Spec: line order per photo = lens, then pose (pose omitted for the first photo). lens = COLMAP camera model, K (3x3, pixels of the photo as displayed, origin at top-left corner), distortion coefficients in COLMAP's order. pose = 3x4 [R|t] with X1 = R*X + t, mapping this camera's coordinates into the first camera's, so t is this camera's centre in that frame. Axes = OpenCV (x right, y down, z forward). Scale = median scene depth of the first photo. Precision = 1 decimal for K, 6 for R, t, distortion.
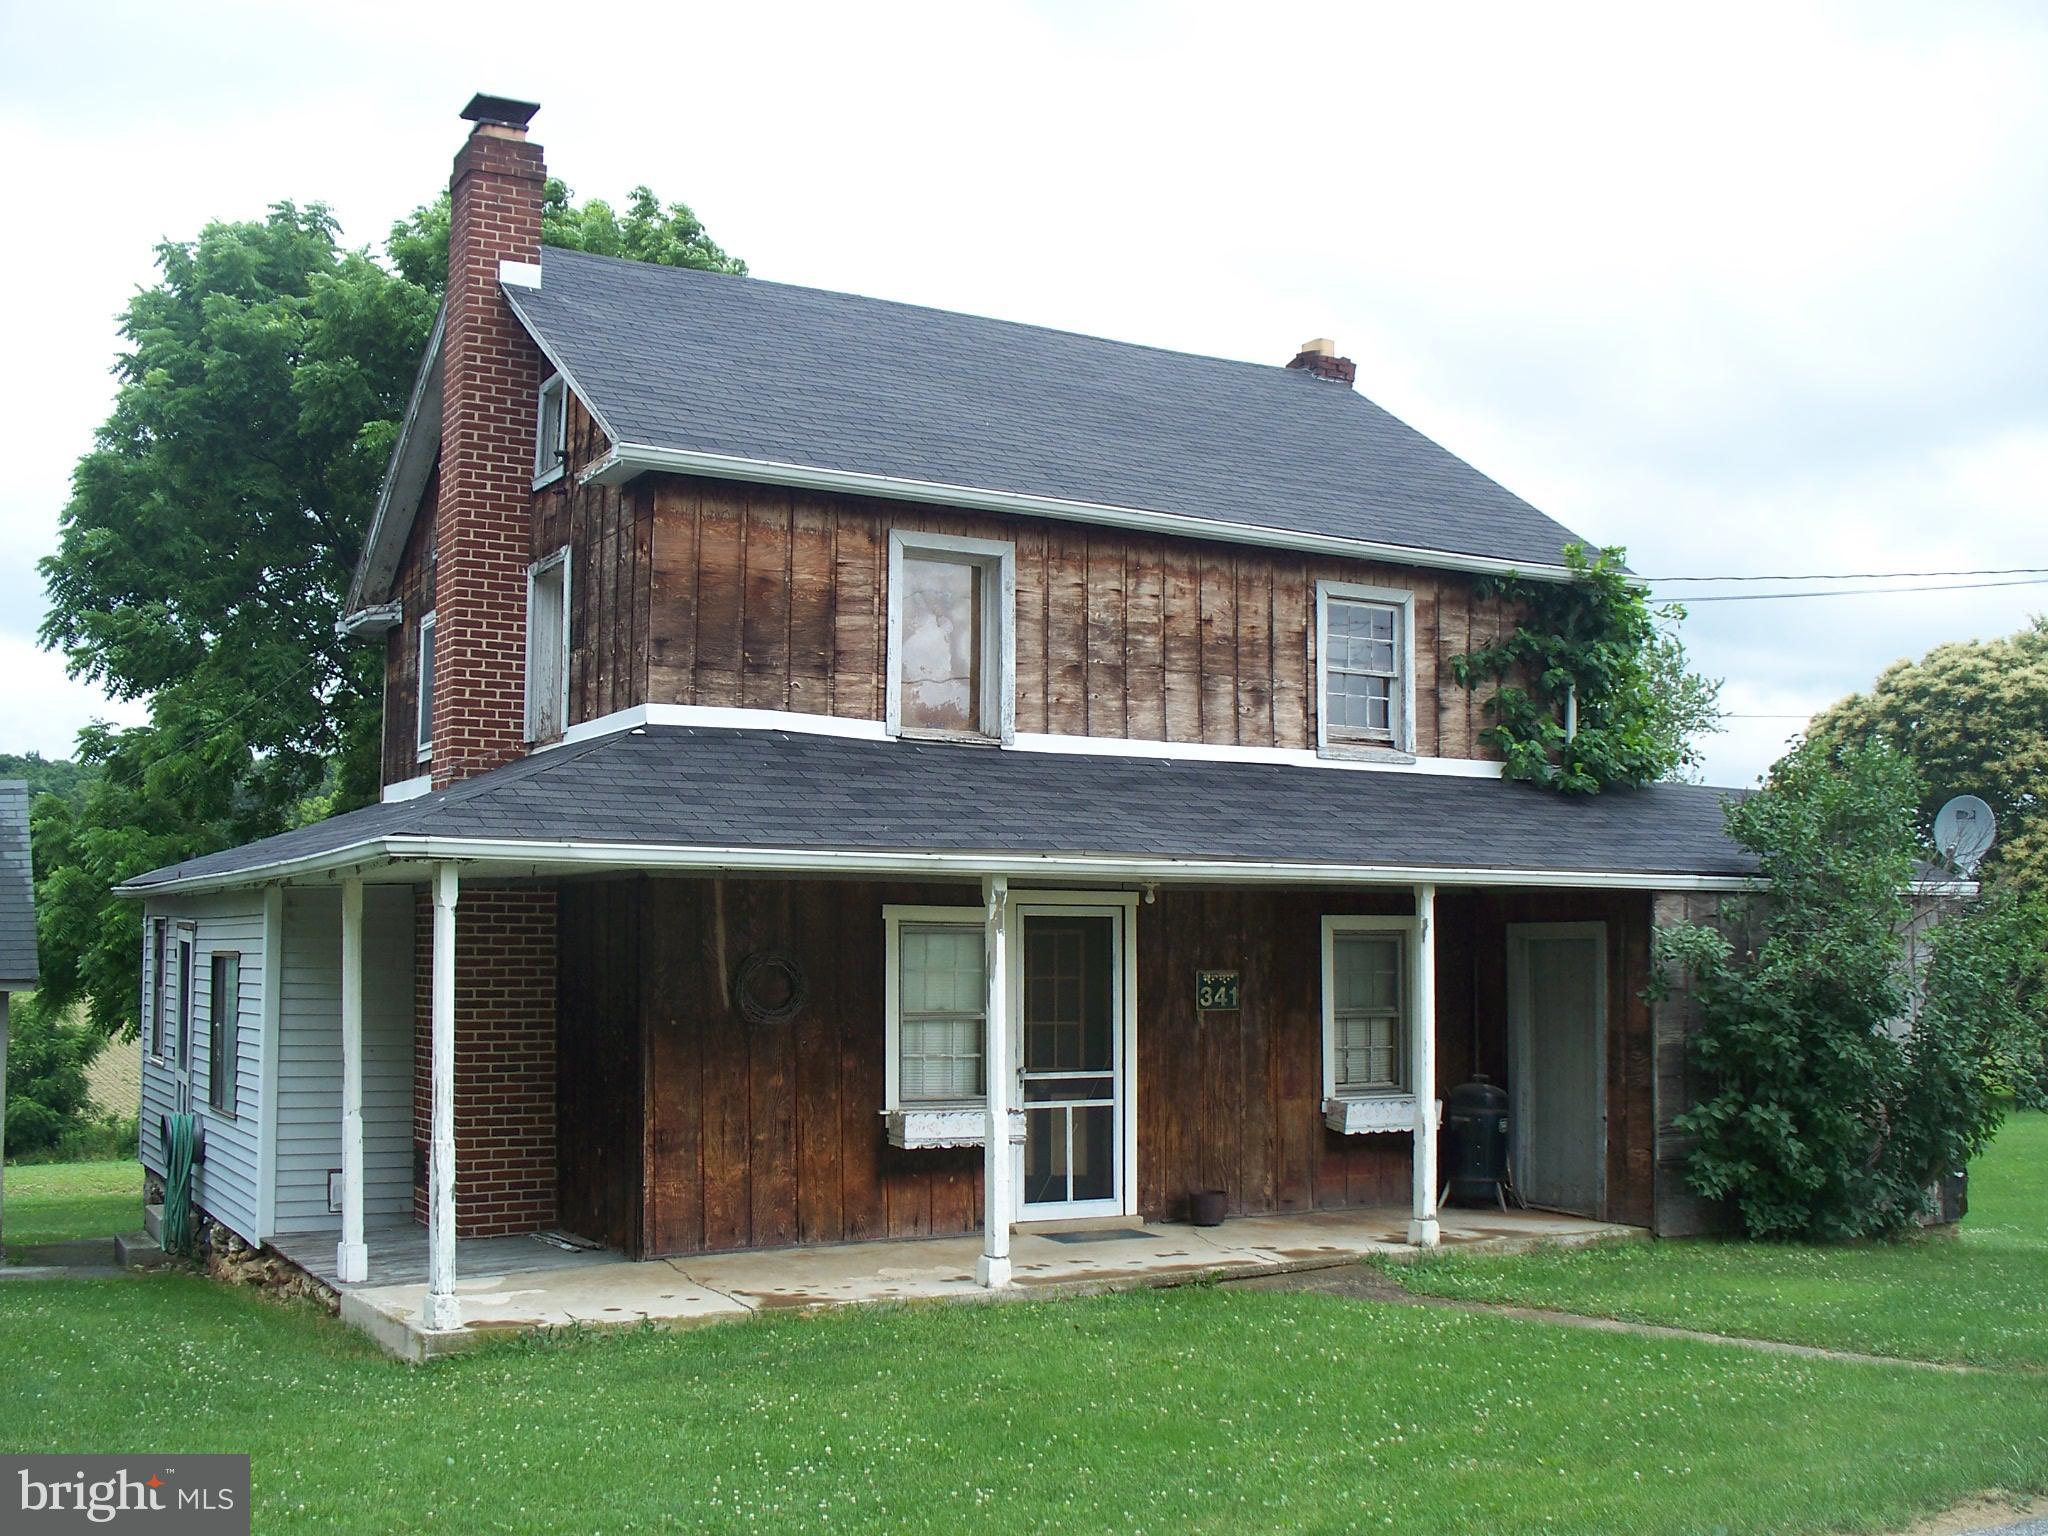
lens RADIAL K [[2168.4, 0, 1024.0], [0, 2168.4, 768.0], [0, 0, 1]] dist [-0.212726, 0.238817]
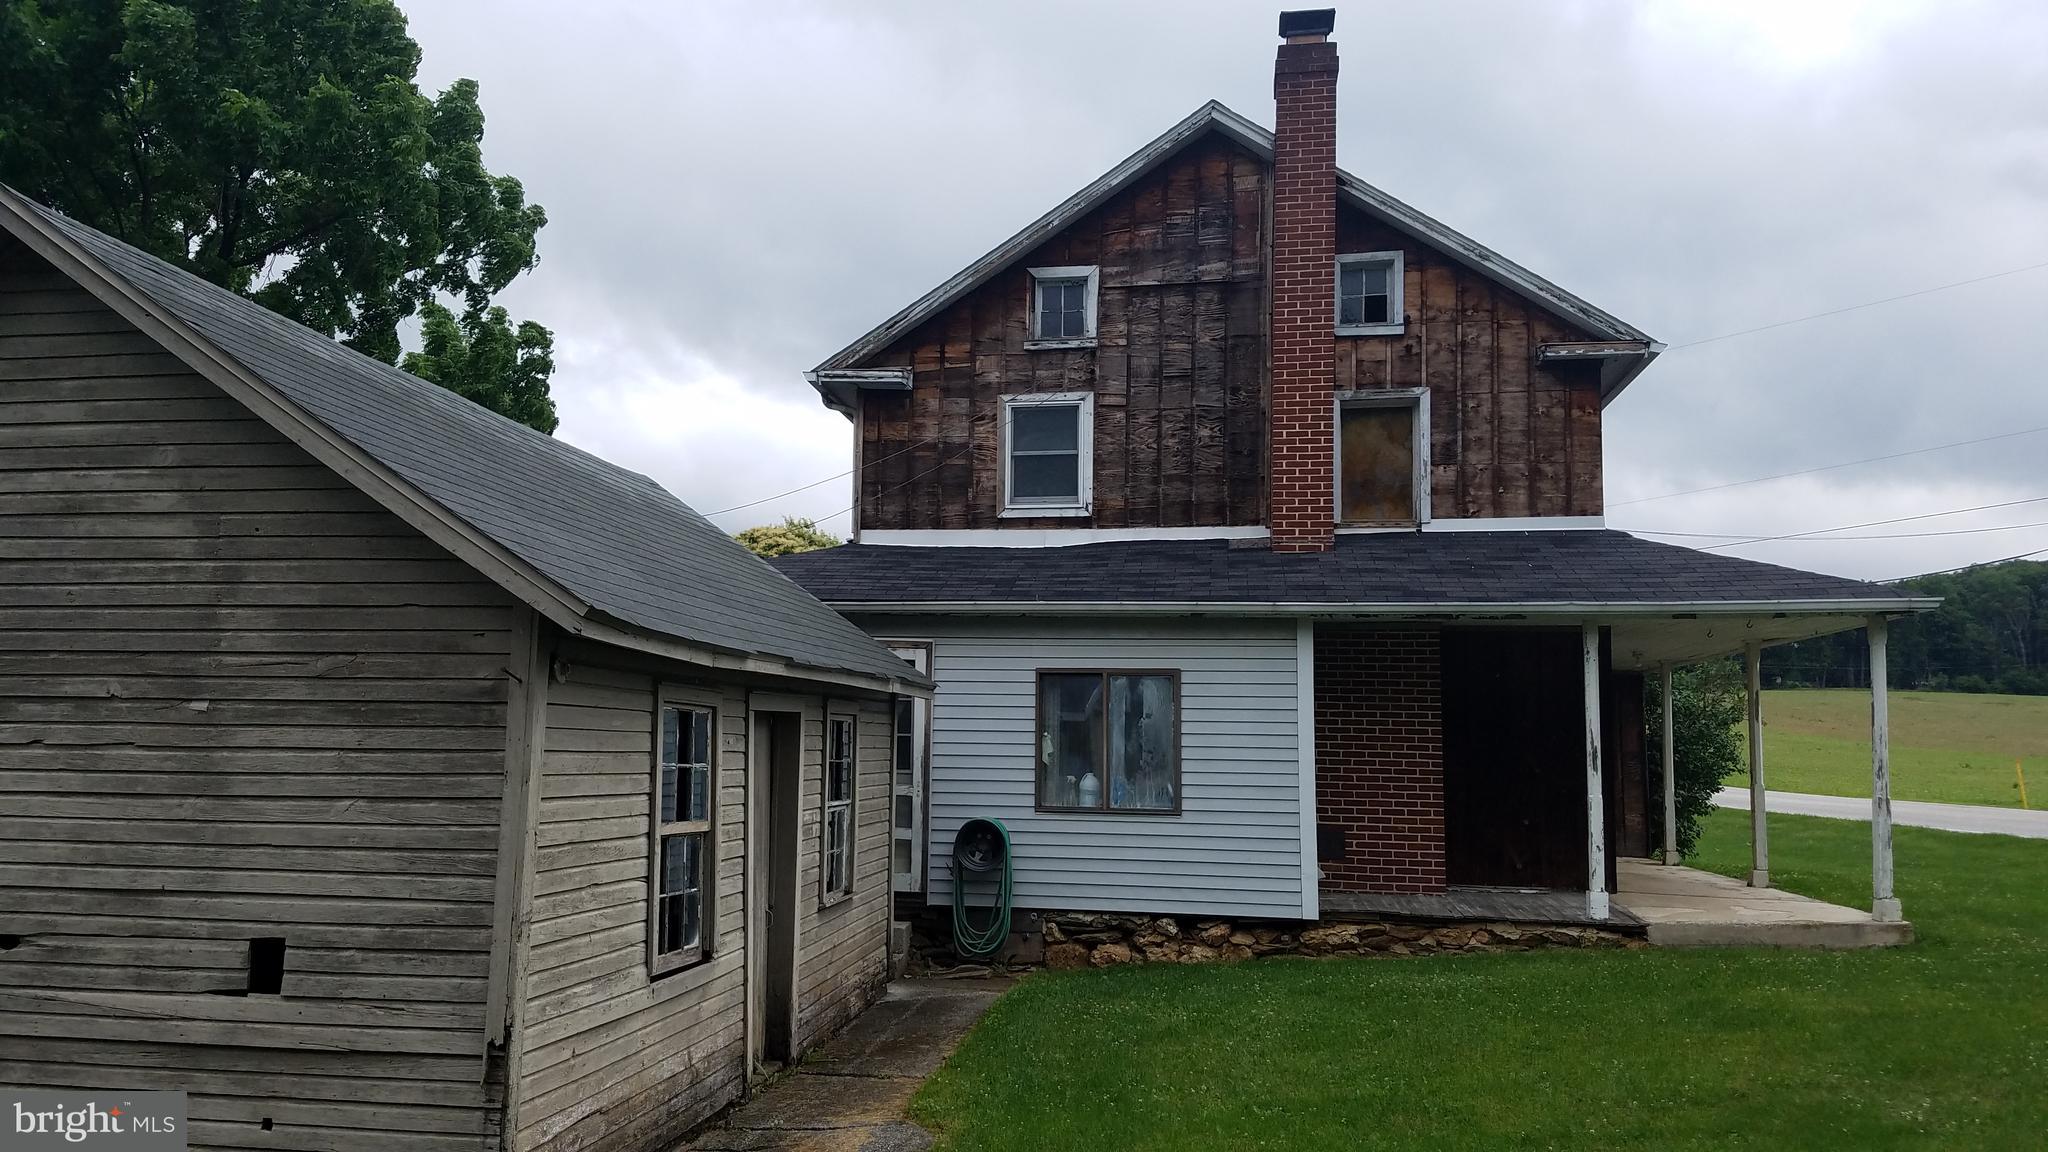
lens RADIAL K [[1542.6, 0, 979.3], [0, 1542.6, 592.6], [0, 0, 1]] dist [0.299708, -0.615107]
pose [[0.627565, 0.089508, 0.773402, -1.158202], [-0.081698, 0.995456, -0.048914, 0.100269], [-0.774266, -0.032488, 0.632026, 0.569050]]
